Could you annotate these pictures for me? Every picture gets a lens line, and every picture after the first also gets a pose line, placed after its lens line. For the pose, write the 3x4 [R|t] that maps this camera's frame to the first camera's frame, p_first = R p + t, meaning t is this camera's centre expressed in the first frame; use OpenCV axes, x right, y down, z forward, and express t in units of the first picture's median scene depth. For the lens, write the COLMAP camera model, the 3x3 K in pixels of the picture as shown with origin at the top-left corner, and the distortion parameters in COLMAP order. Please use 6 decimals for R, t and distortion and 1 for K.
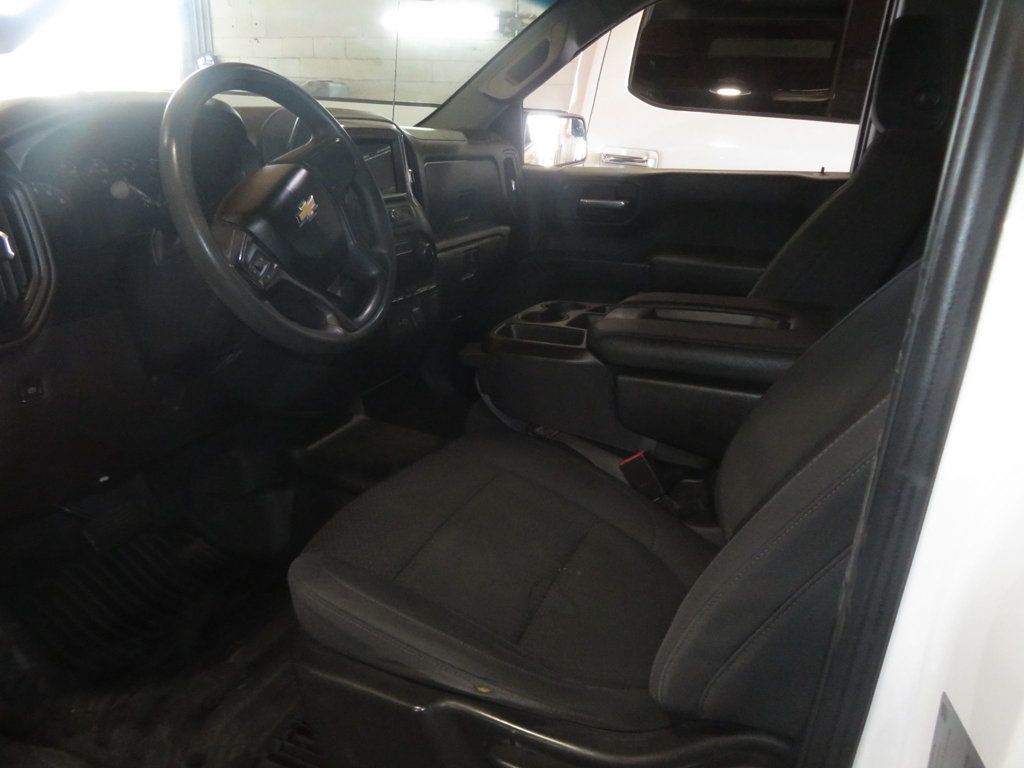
lens RADIAL K [[738.7, 0, 515.9], [0, 738.7, 363.1], [0, 0, 1]] dist [-0.018787, 0.002386]
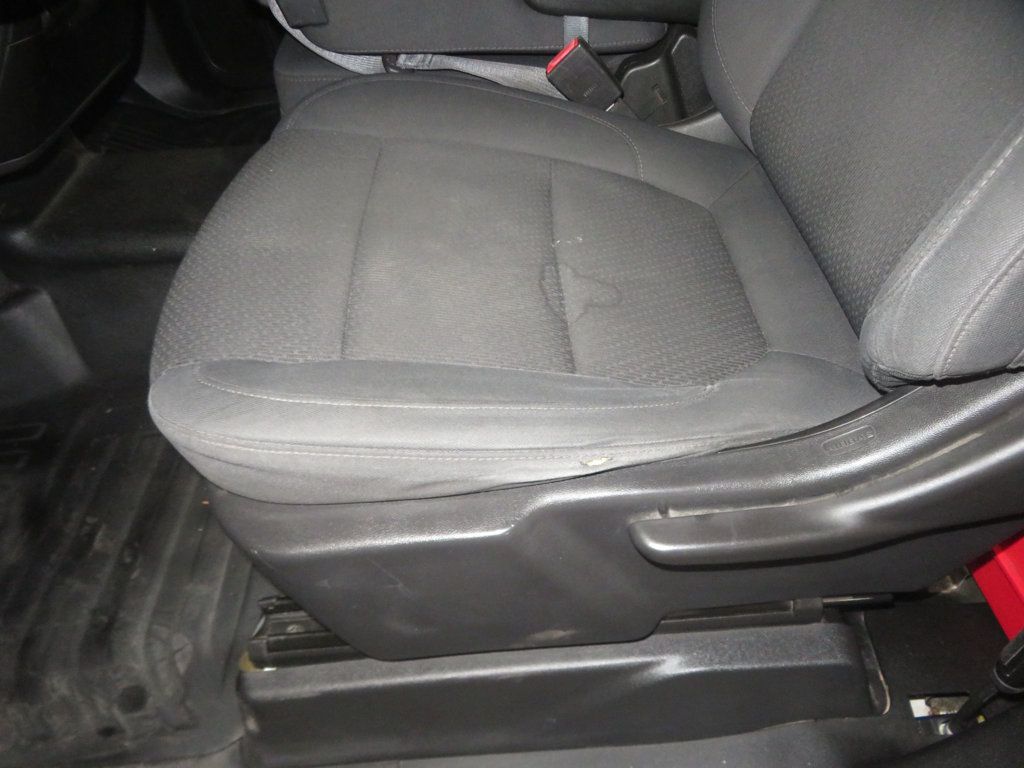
lens RADIAL K [[744.8, 0, 512.1], [0, 744.8, 381.5], [0, 0, 1]] dist [0.002050, -0.004545]
pose [[0.899677, -0.385238, 0.205361, -0.130337], [0.260581, 0.851307, 0.455383, 0.061583], [-0.350256, -0.356184, 0.866287, 0.334417]]
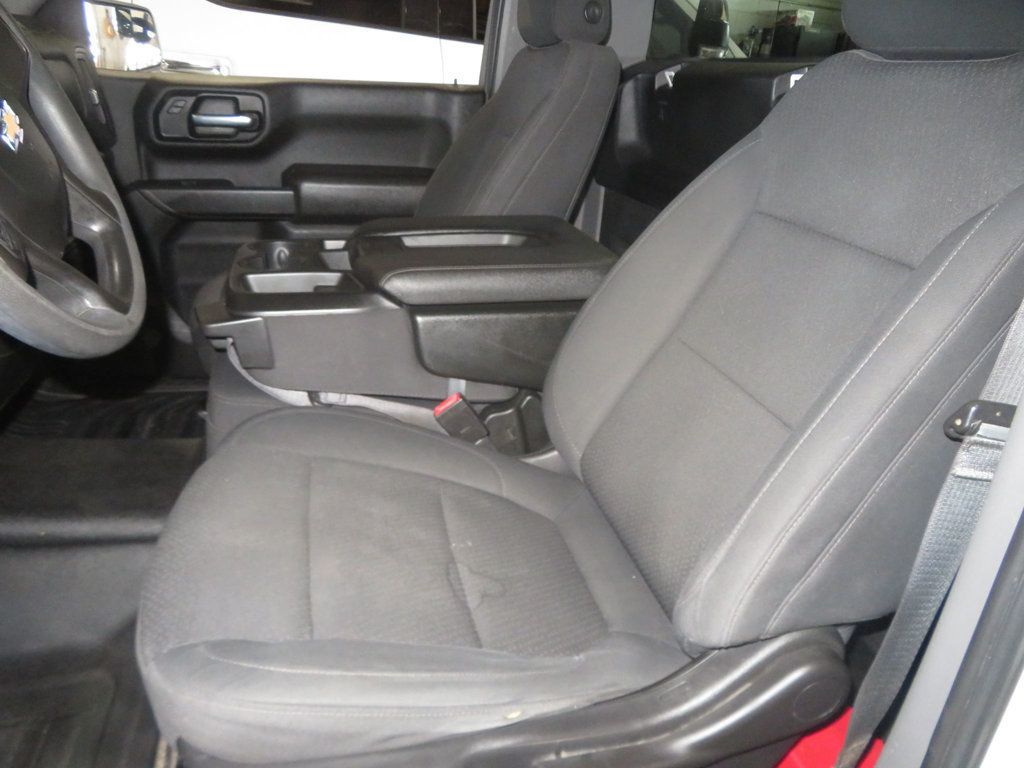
lens RADIAL K [[732.4, 0, 522.7], [0, 732.4, 377.4], [0, 0, 1]] dist [-0.008760, -0.008671]
pose [[0.794956, -0.206002, 0.570621, -0.271742], [0.135568, 0.977119, 0.163889, -0.038012], [-0.591326, -0.052927, 0.804694, 0.224474]]
